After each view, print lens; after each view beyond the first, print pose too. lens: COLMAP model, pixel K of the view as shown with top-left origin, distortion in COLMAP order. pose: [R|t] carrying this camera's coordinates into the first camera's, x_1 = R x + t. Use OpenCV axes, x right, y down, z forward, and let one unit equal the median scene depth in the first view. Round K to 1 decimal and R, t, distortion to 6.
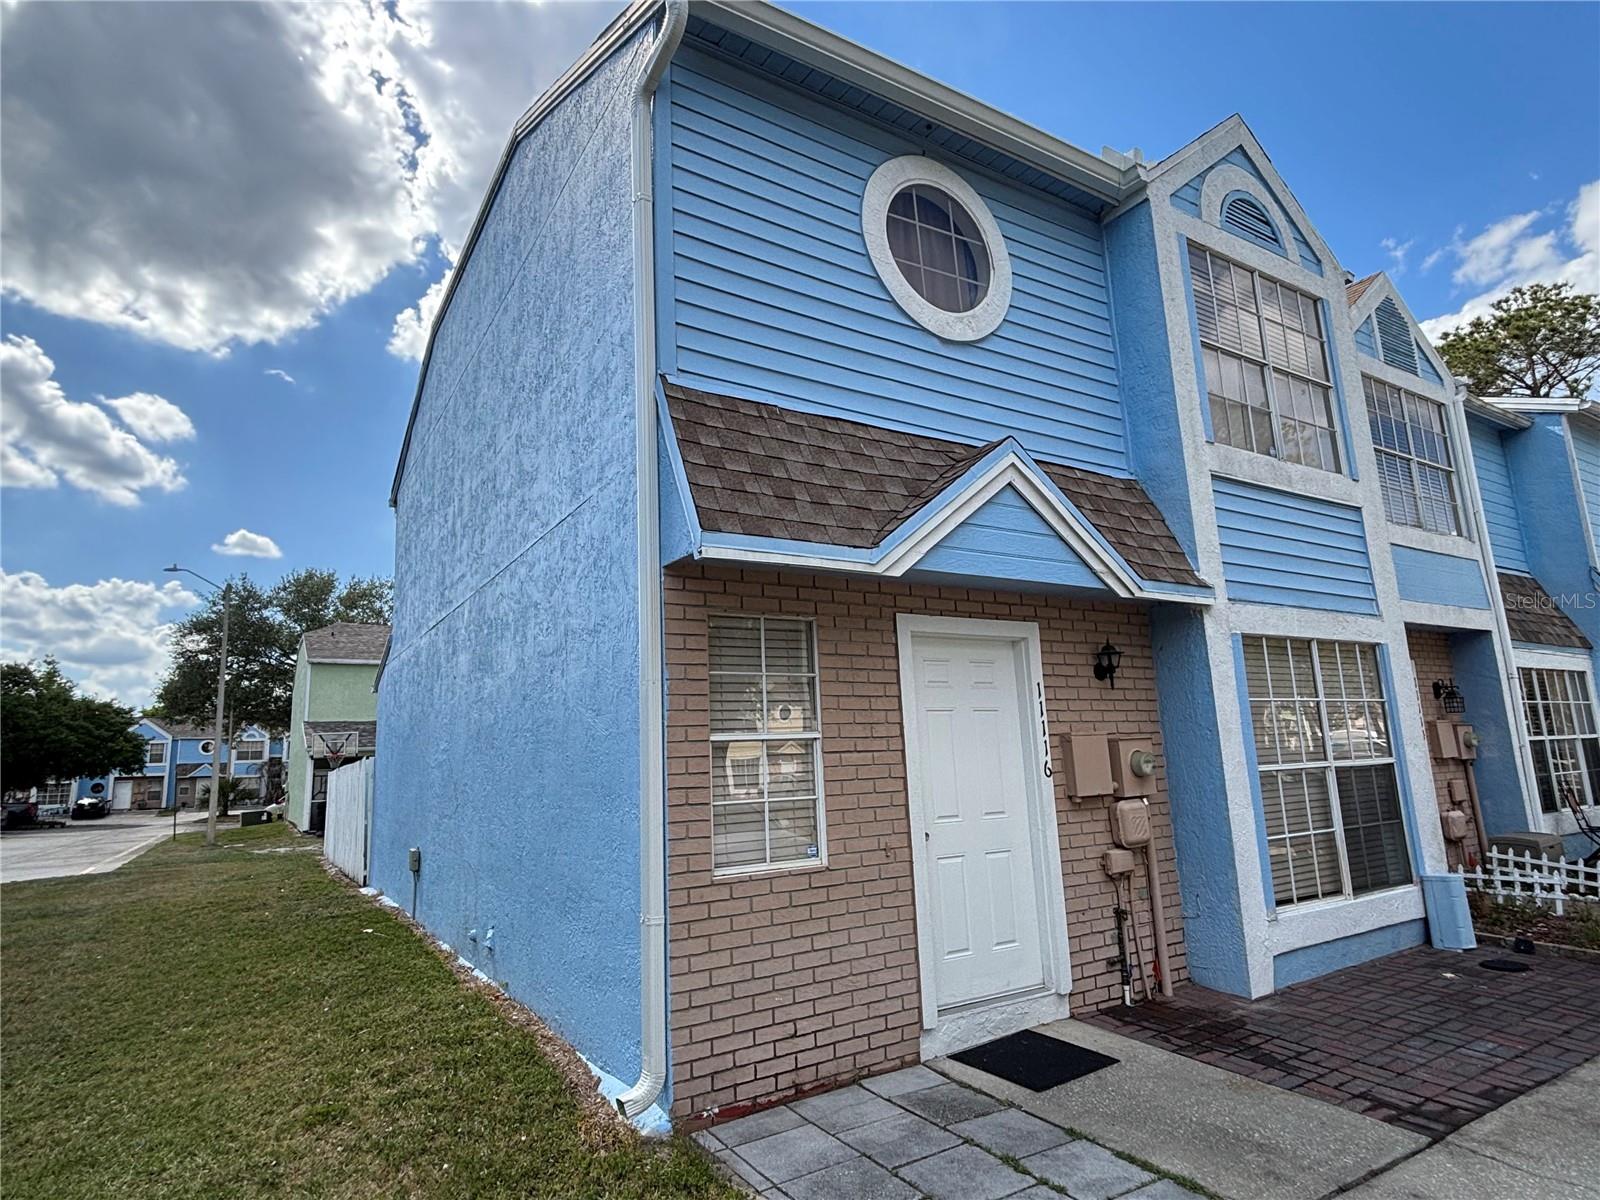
lens RADIAL K [[866.1, 0, 797.2], [0, 866.1, 593.7], [0, 0, 1]] dist [0.011418, -0.003565]
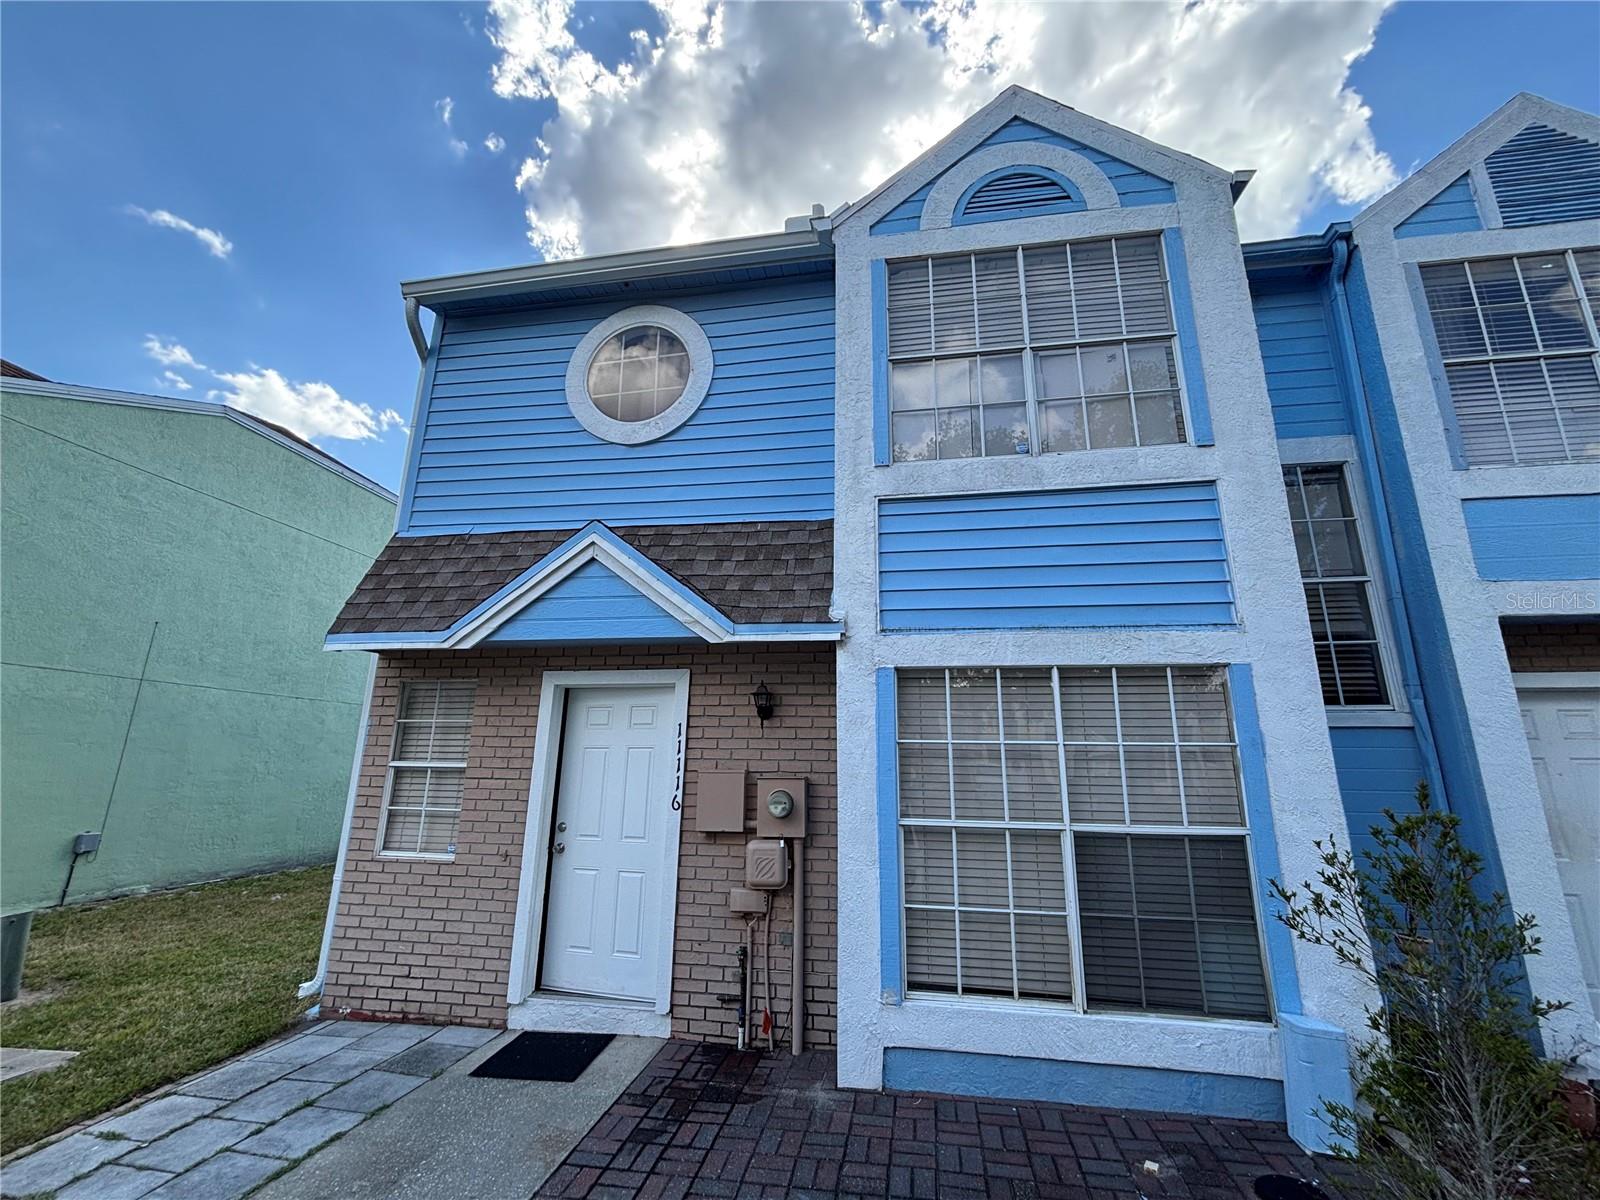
lens RADIAL K [[649.1, 0, 797.6], [0, 649.1, 609.9], [0, 0, 1]] dist [0.002869, 0.000226]
pose [[0.755258, -0.108315, -0.646416, 1.057677], [0.082321, 0.994117, -0.070395, 0.031060], [0.650238, -0.000047, 0.759731, 0.514835]]
